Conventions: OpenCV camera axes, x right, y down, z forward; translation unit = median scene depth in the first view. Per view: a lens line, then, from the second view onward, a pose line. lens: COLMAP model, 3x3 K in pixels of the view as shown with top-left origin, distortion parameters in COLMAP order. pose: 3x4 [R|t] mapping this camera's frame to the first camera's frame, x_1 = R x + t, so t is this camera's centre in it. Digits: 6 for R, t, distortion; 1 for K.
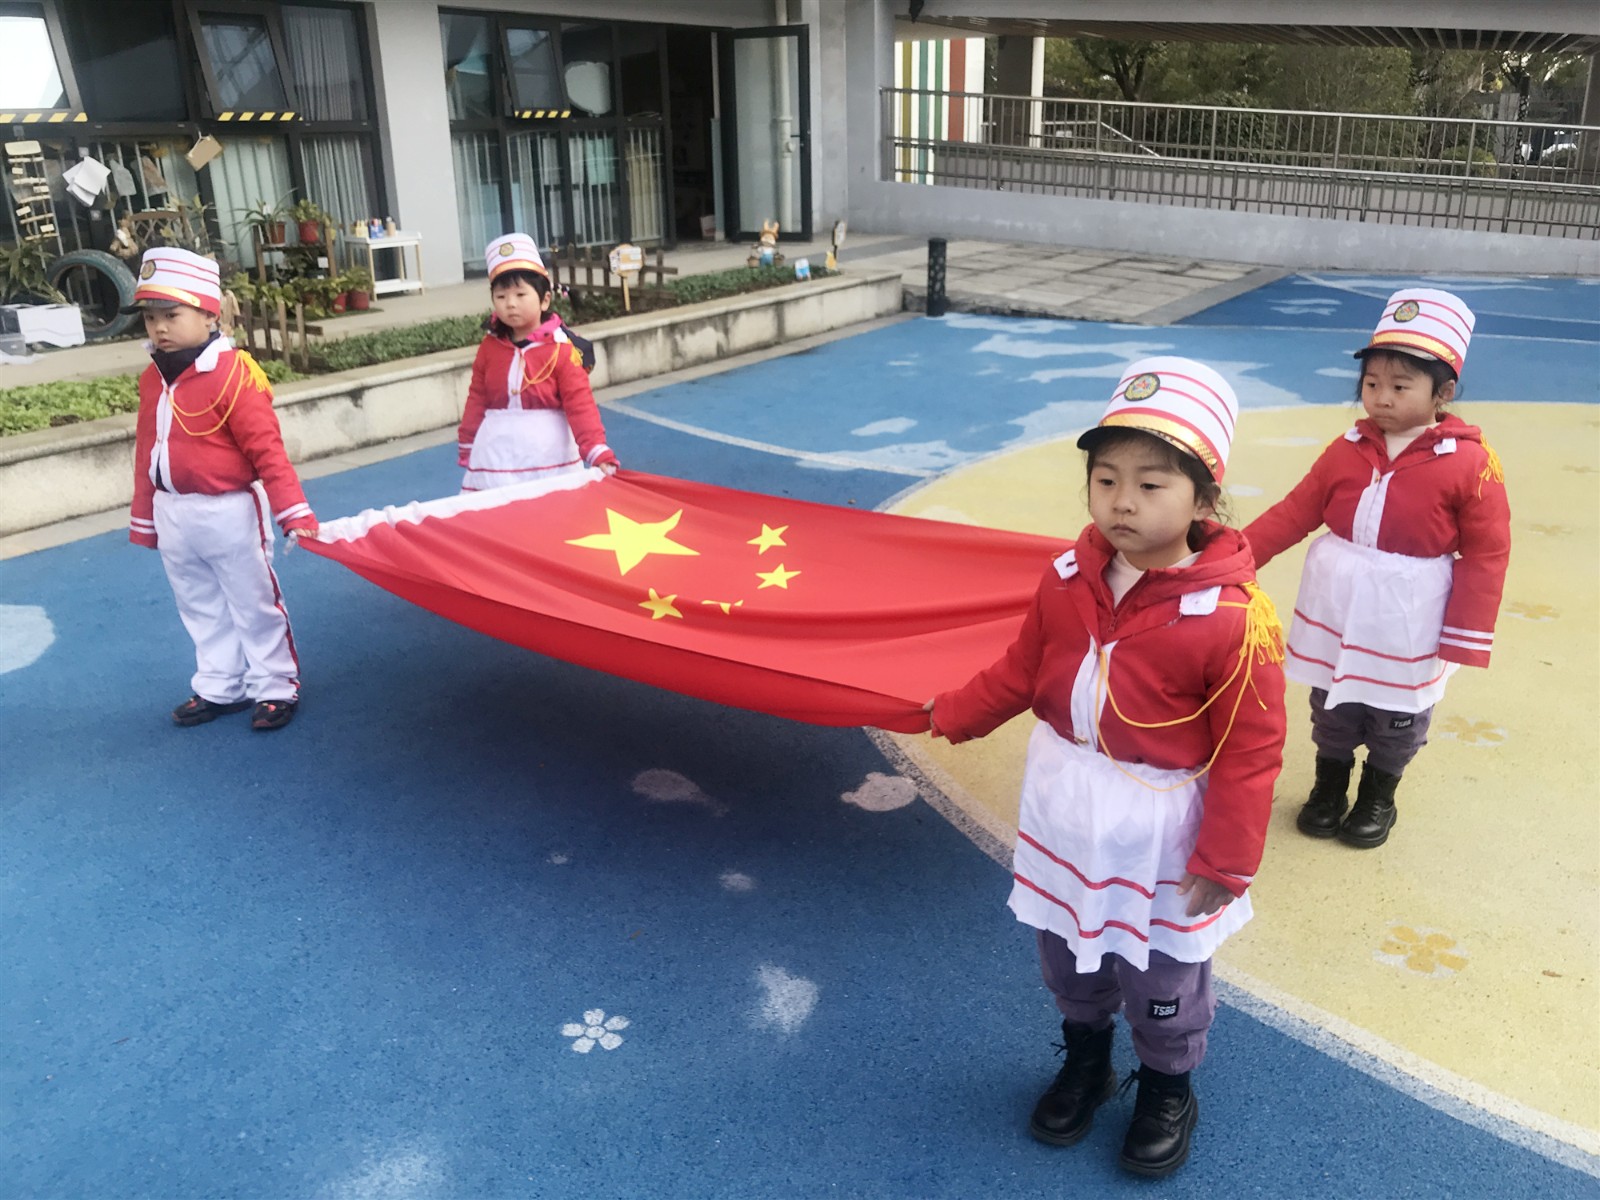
lens RADIAL K [[1538.8, 0, 800.0], [0, 1538.8, 600.0], [0, 0, 1]] dist [0.015472, -0.000179]
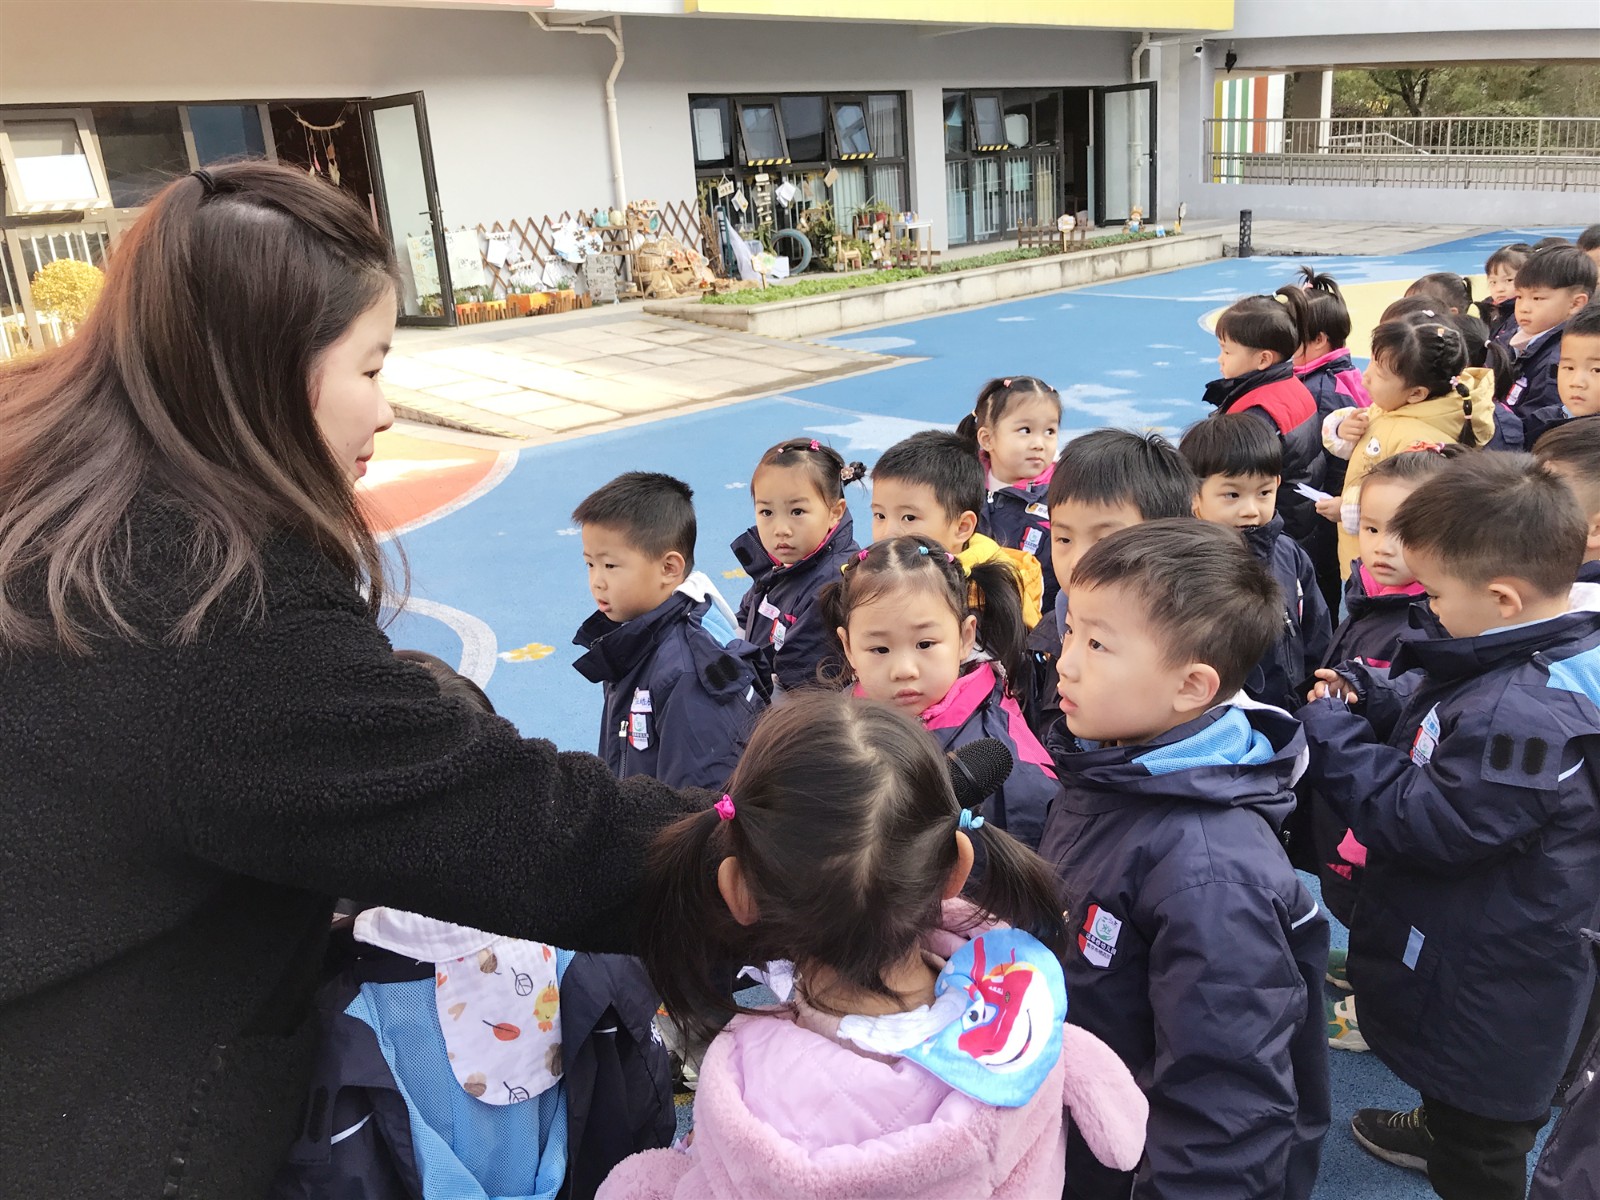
lens RADIAL K [[1489.3, 0, 800.8], [0, 1489.3, 545.9], [0, 0, 1]] dist [0.020499, 0.018716]
pose [[0.980059, 0.000162, -0.198706, -0.049366], [-0.009545, 0.998884, -0.046263, 0.171118], [0.198476, 0.047237, 0.978967, -0.537268]]
